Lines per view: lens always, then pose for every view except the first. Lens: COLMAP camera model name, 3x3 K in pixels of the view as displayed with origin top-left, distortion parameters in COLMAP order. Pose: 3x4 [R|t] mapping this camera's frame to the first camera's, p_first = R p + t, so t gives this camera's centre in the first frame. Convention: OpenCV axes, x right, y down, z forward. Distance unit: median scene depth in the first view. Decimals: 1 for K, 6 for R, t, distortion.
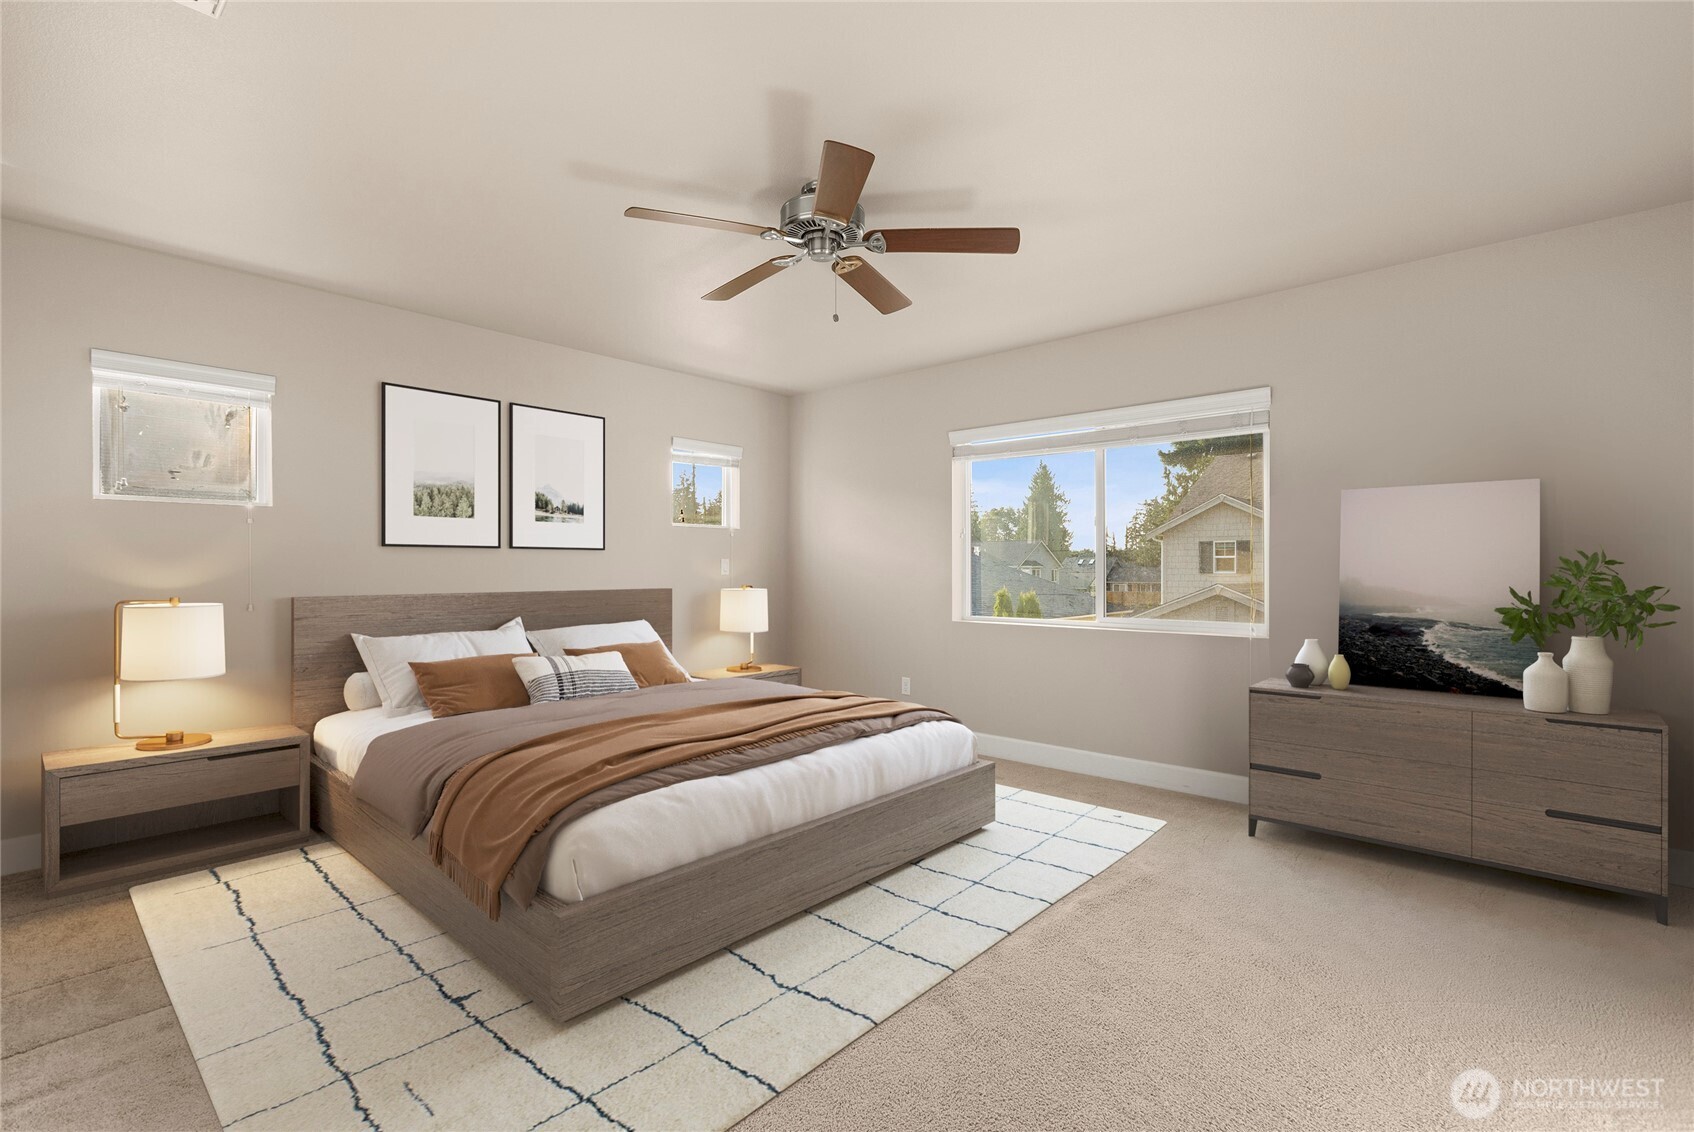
lens RADIAL K [[773.1, 0, 855.5], [0, 773.1, 562.2], [0, 0, 1]] dist [-0.001766, -0.000225]
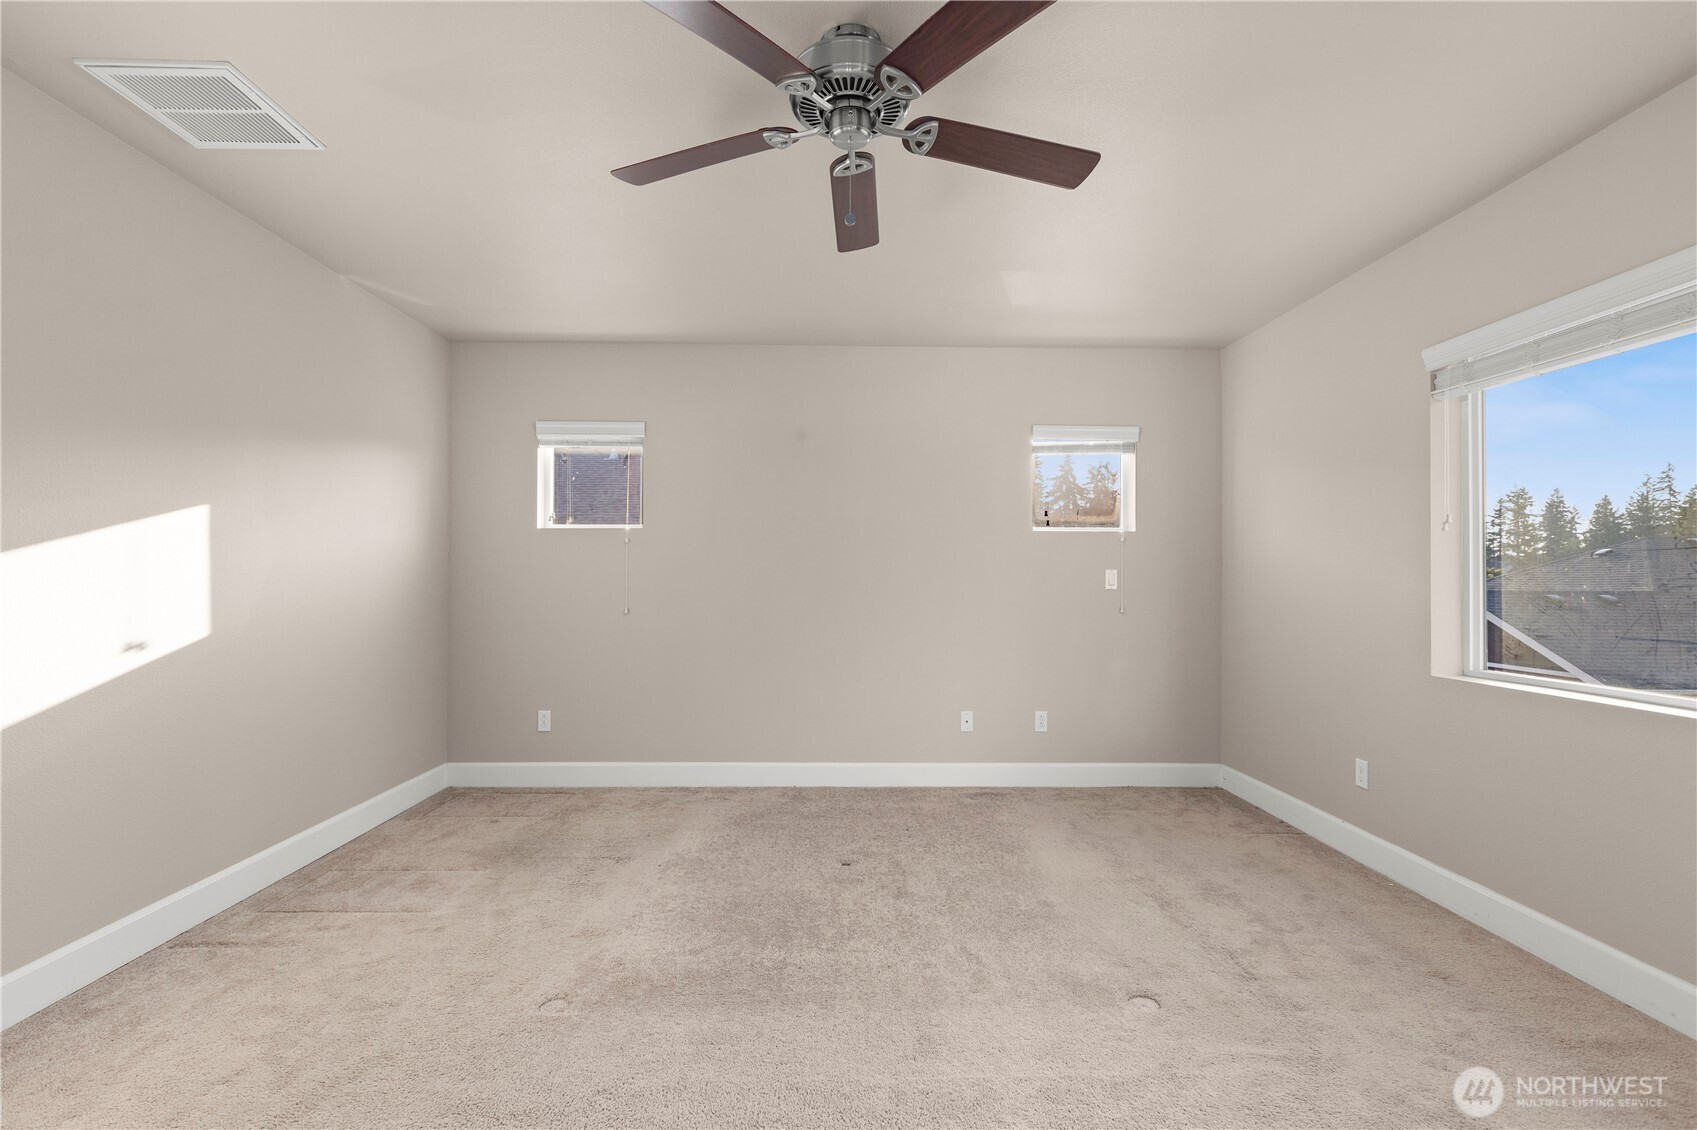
lens RADIAL K [[774.2, 0, 842.9], [0, 774.2, 571.5], [0, 0, 1]] dist [0.000396, -0.000057]
pose [[0.672953, -0.002530, -0.739681, 0.252949], [0.001120, 0.999996, -0.002401, -0.000619], [0.739685, 0.000787, 0.672953, 0.283575]]
